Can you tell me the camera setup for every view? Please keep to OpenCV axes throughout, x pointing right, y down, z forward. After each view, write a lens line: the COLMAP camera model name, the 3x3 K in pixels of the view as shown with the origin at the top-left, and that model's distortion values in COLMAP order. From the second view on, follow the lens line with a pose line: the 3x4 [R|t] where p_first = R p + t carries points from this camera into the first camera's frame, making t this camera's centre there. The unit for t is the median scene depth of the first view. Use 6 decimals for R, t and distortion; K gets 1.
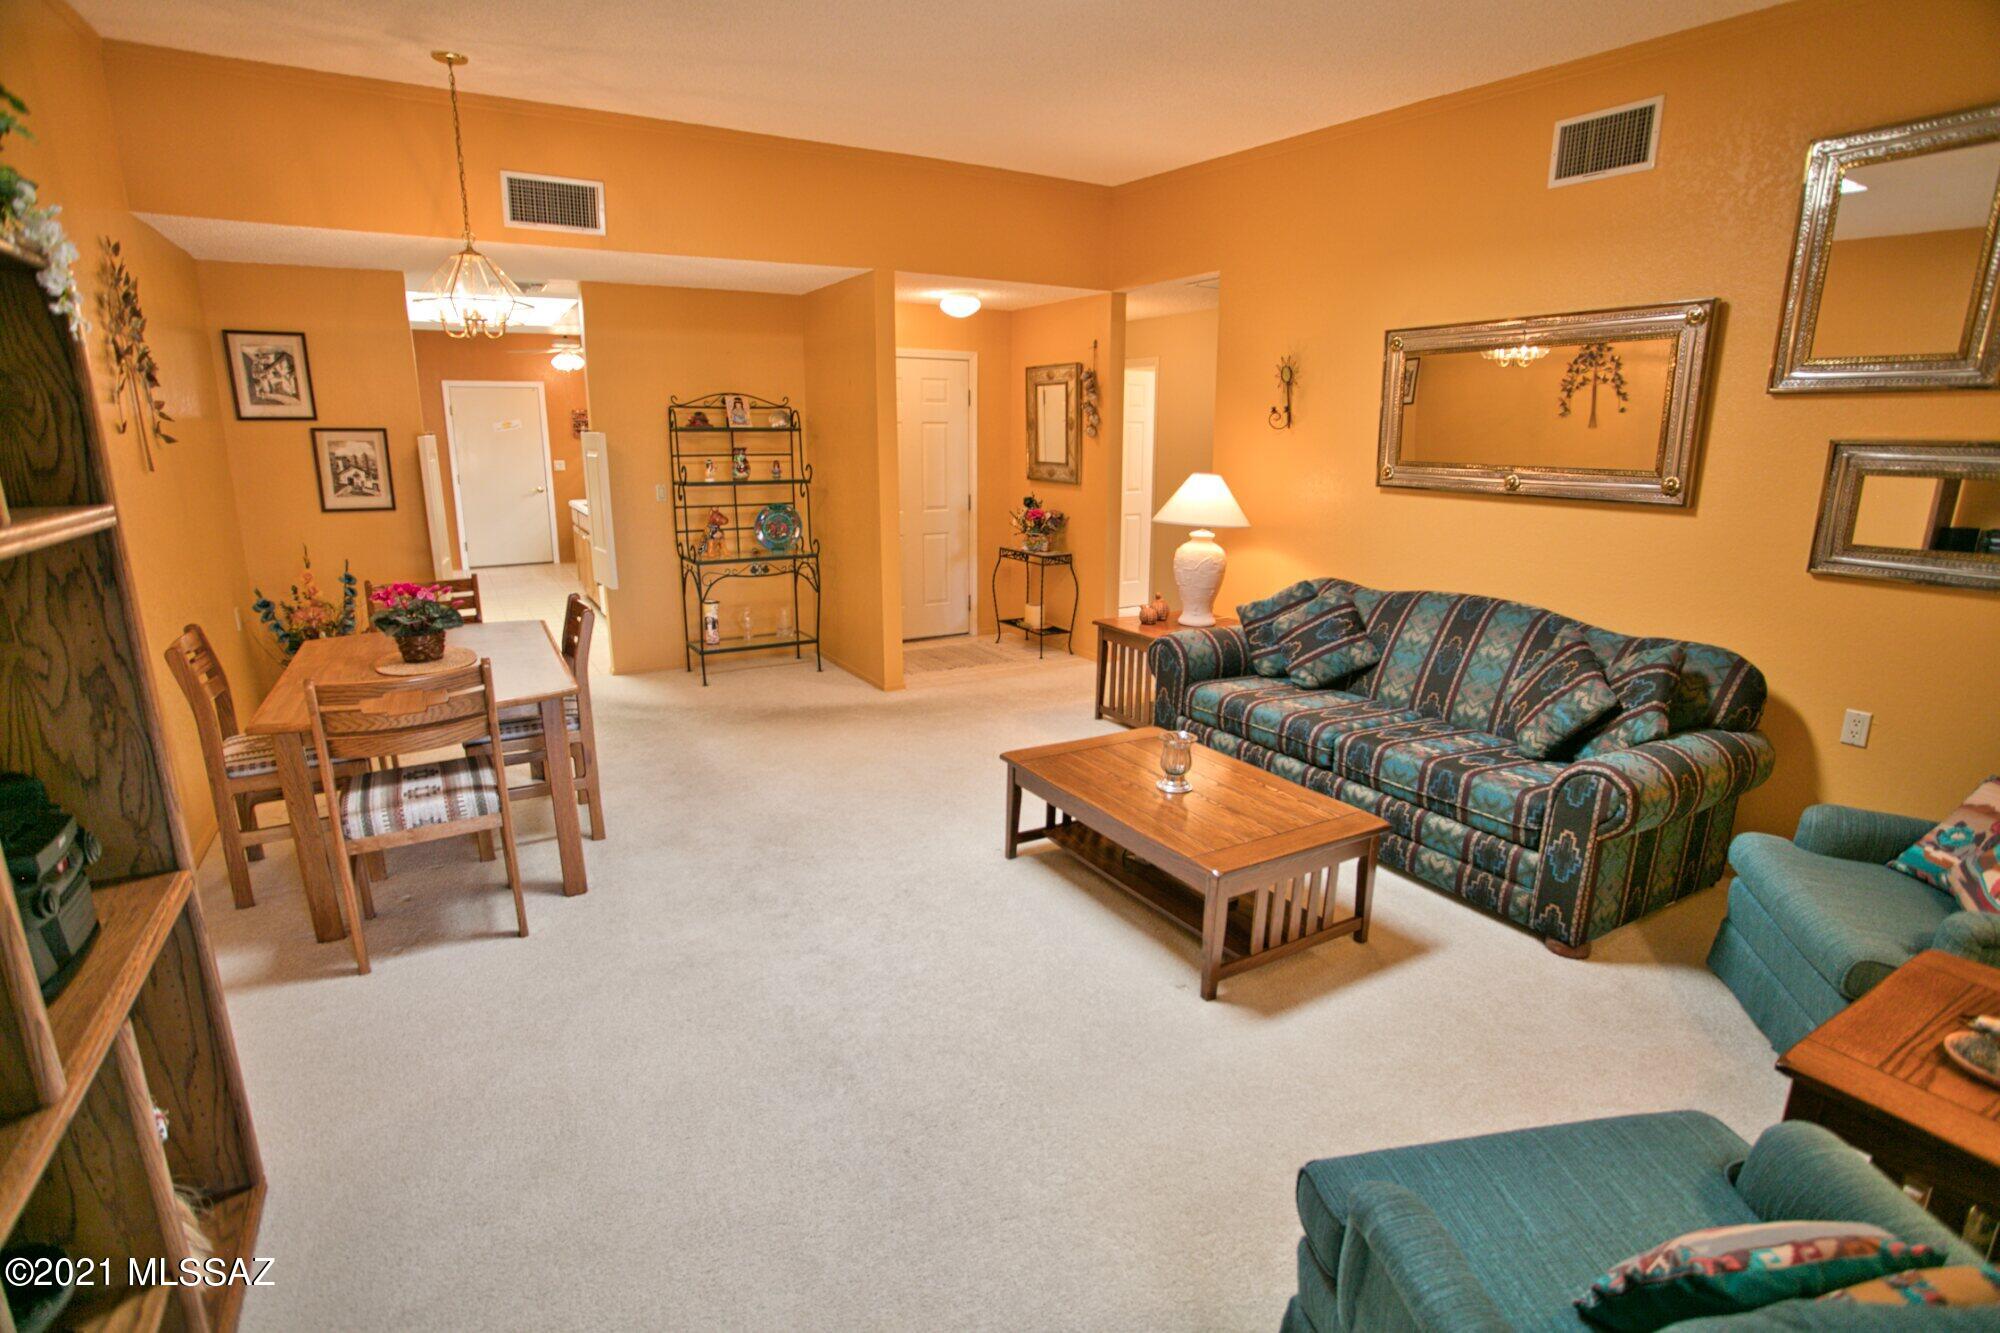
lens RADIAL K [[973.7, 0, 1011.5], [0, 973.7, 660.1], [0, 0, 1]] dist [-0.066363, 0.029324]
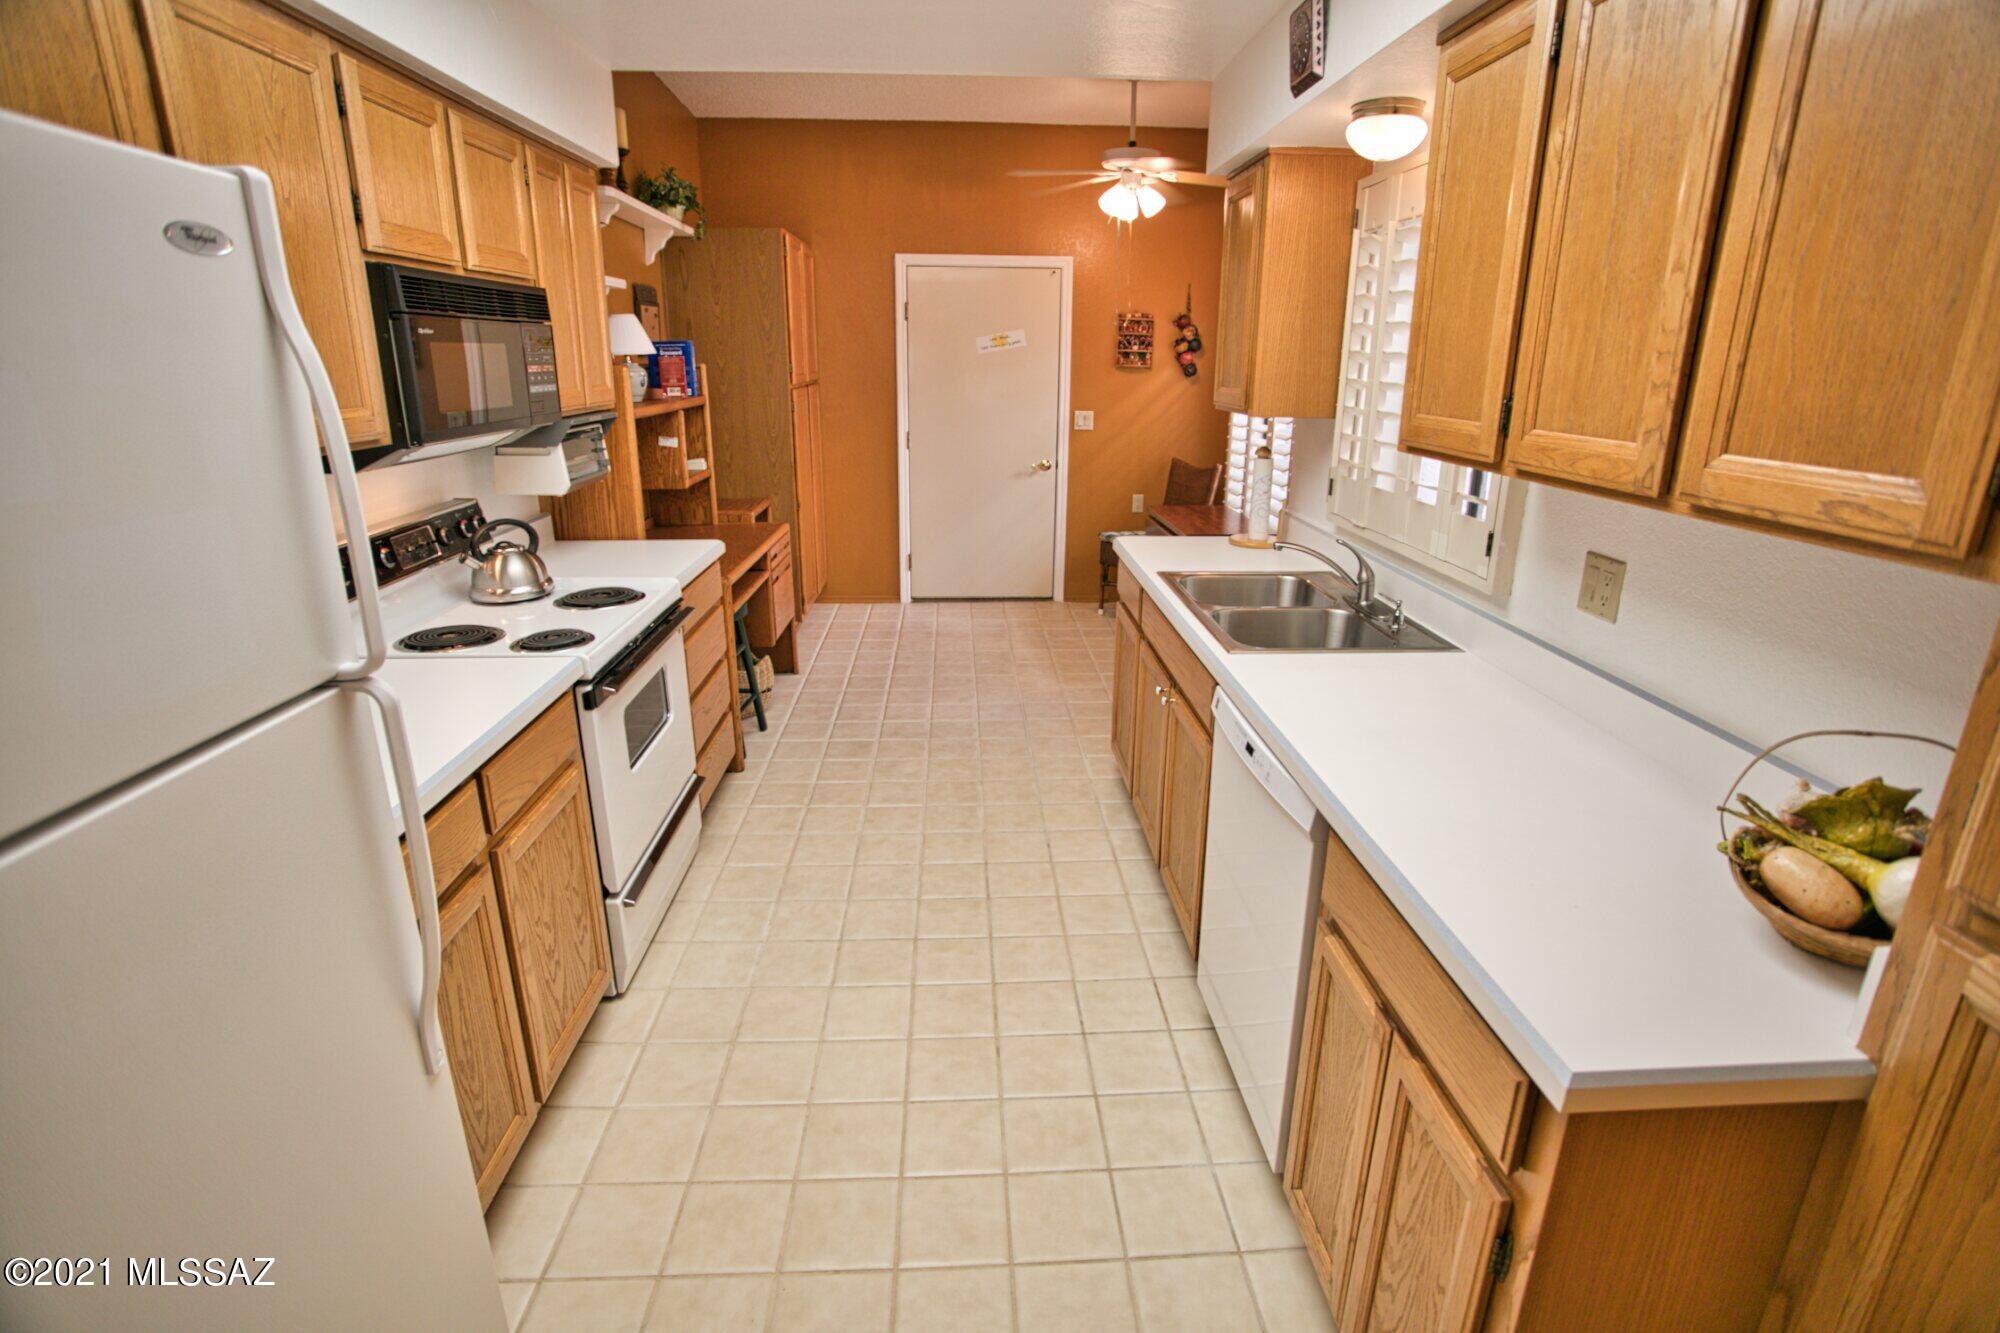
lens RADIAL K [[973.7, 0, 1011.5], [0, 973.7, 660.1], [0, 0, 1]] dist [-0.066363, 0.029324]
pose [[0.882075, 0.146844, -0.447639, -0.463934], [-0.114454, 0.988509, 0.098739, -0.225150], [0.456995, -0.035861, 0.888746, 0.939588]]
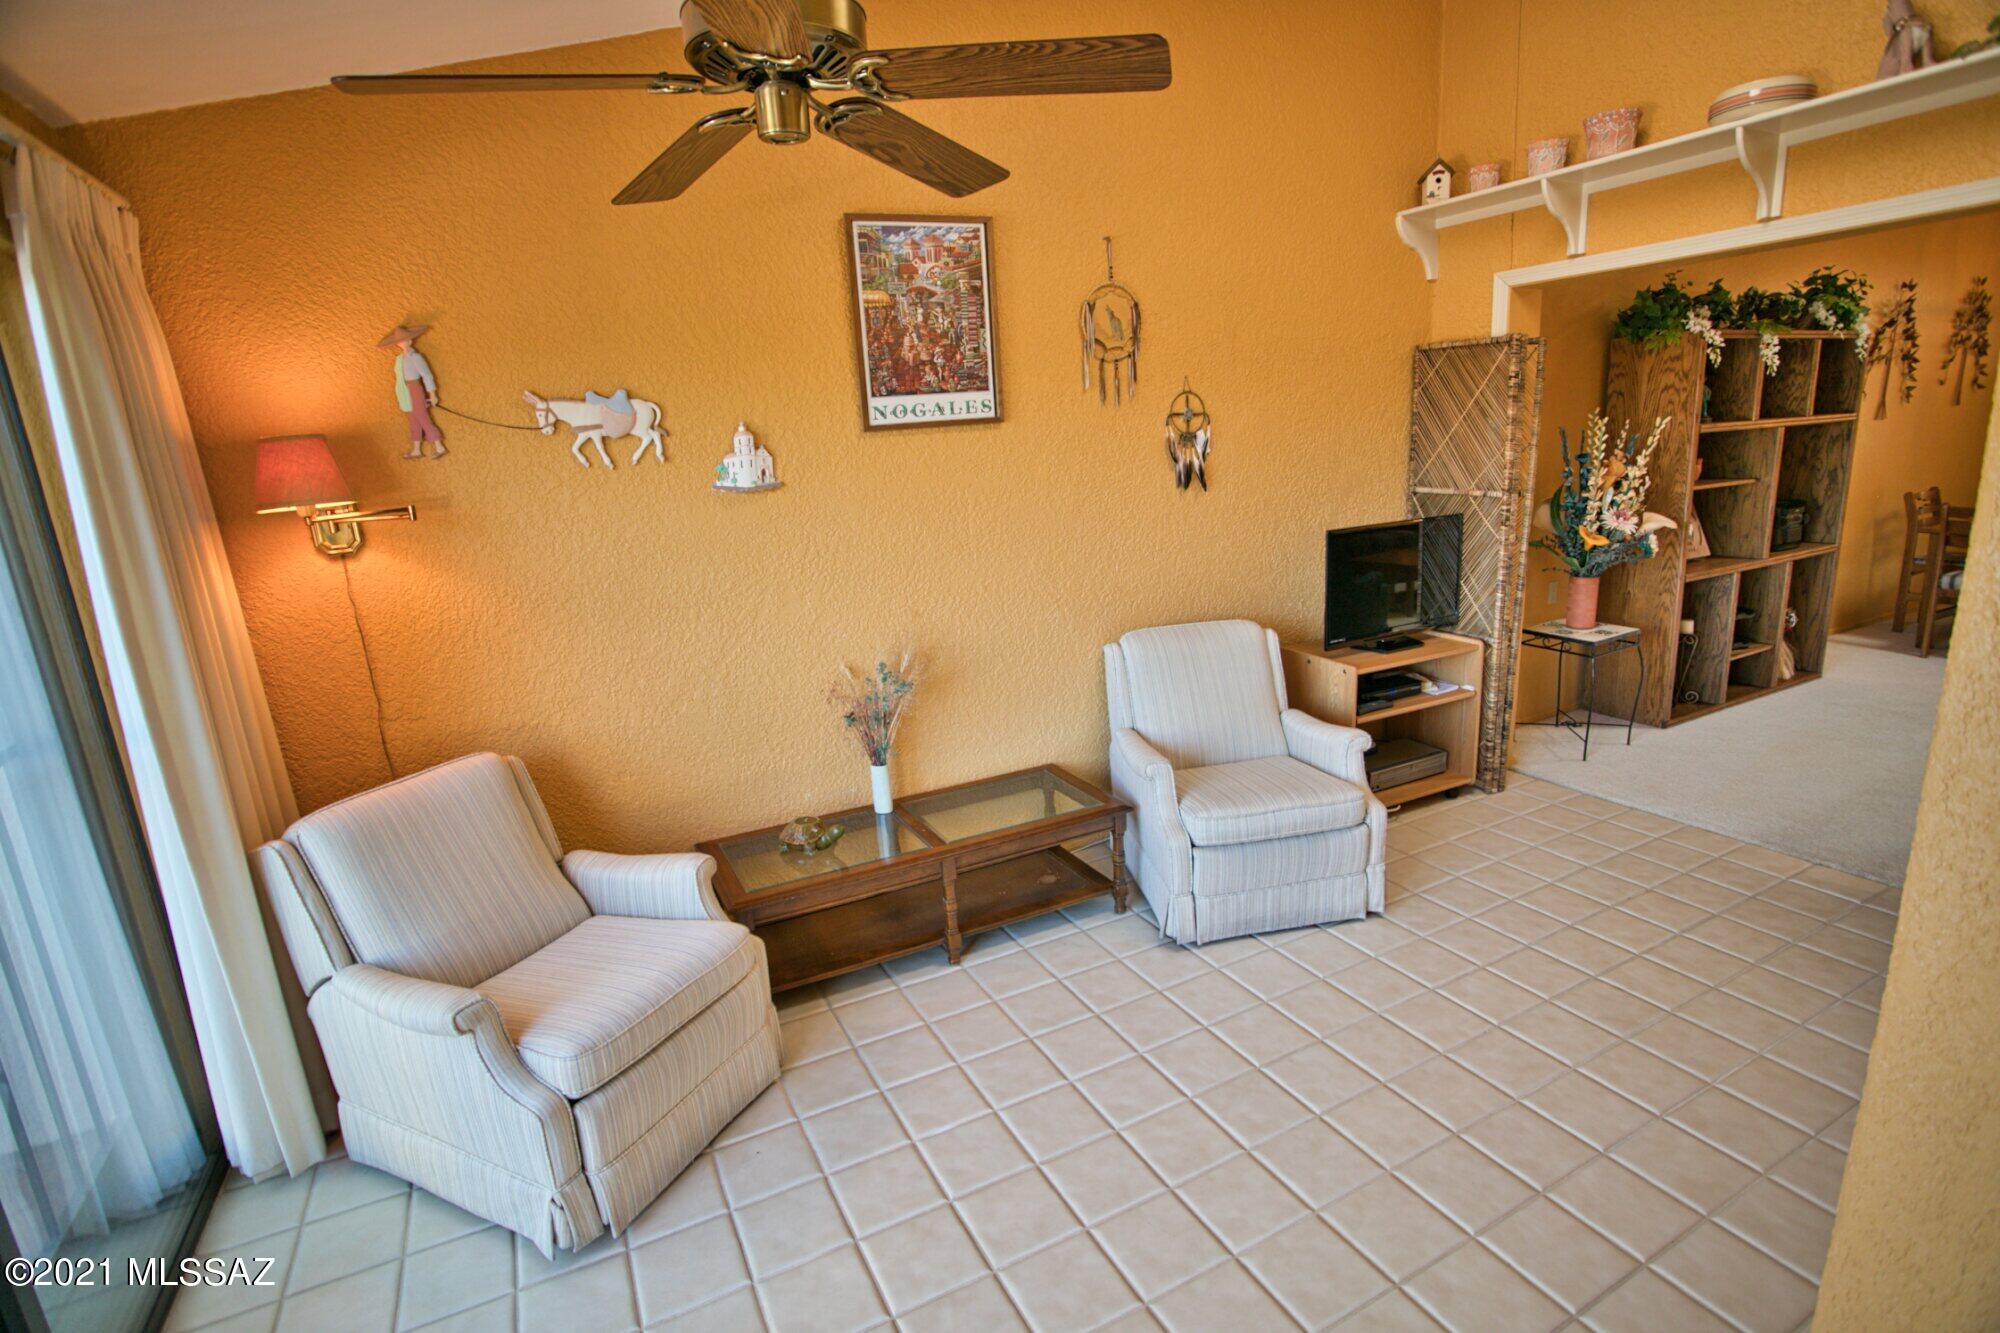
lens RADIAL K [[973.7, 0, 1011.5], [0, 973.7, 660.1], [0, 0, 1]] dist [-0.066363, 0.029324]
pose [[-0.054456, 0.229530, -0.971777, 0.616535], [-0.178651, 0.955278, 0.235644, 0.098203], [0.982404, 0.186441, -0.011014, -0.397527]]
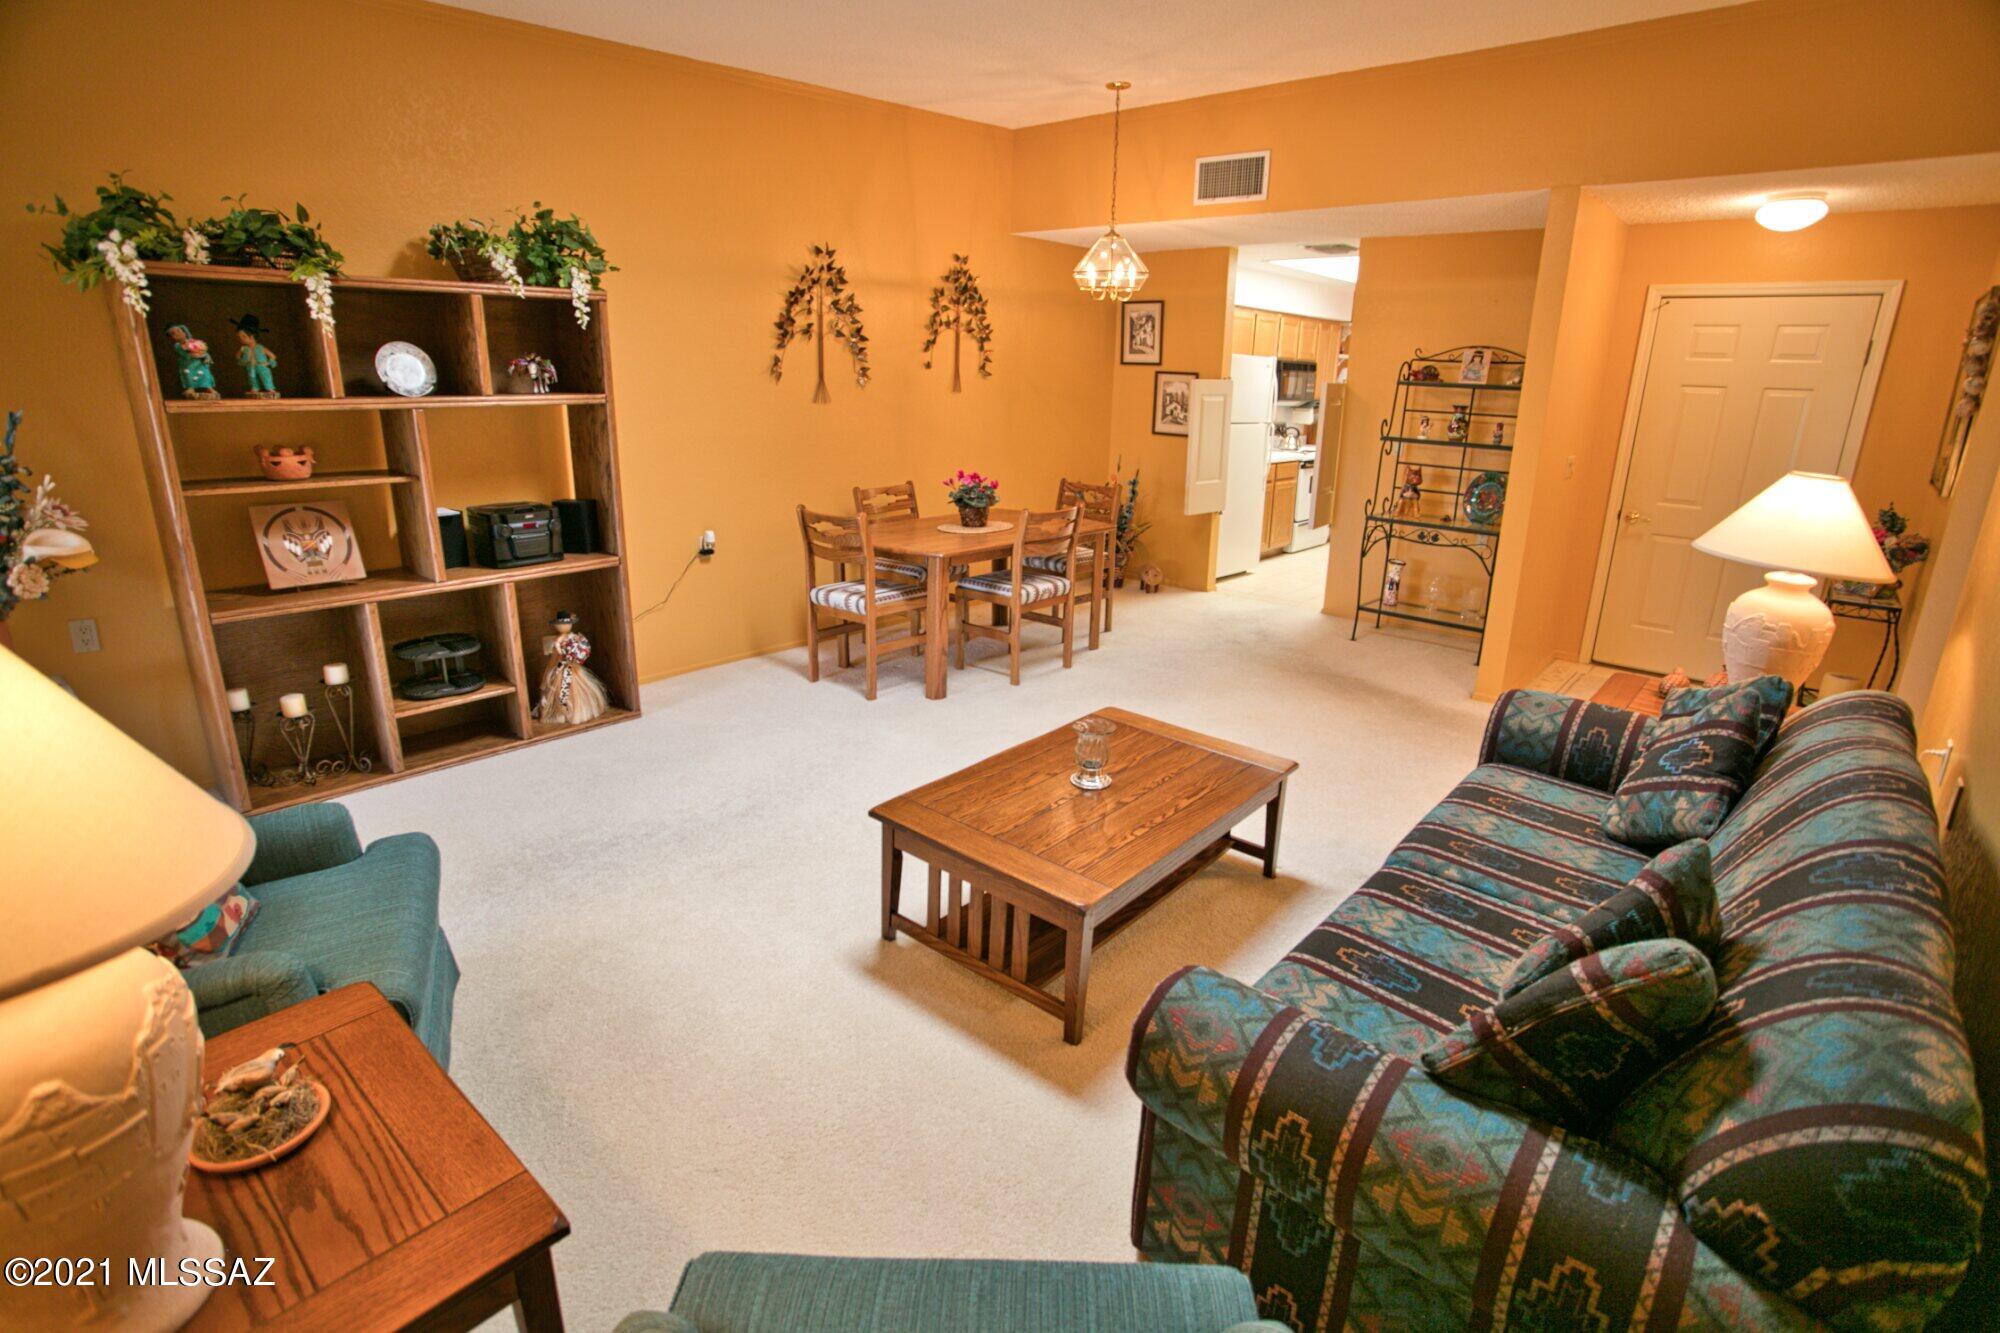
lens RADIAL K [[973.7, 0, 1011.5], [0, 973.7, 660.1], [0, 0, 1]] dist [-0.066363, 0.029324]
pose [[0.318410, 0.276095, -0.906855, 0.477396], [-0.241186, 0.948759, 0.204169, -0.072312], [0.916757, 0.153711, 0.368685, 0.306773]]
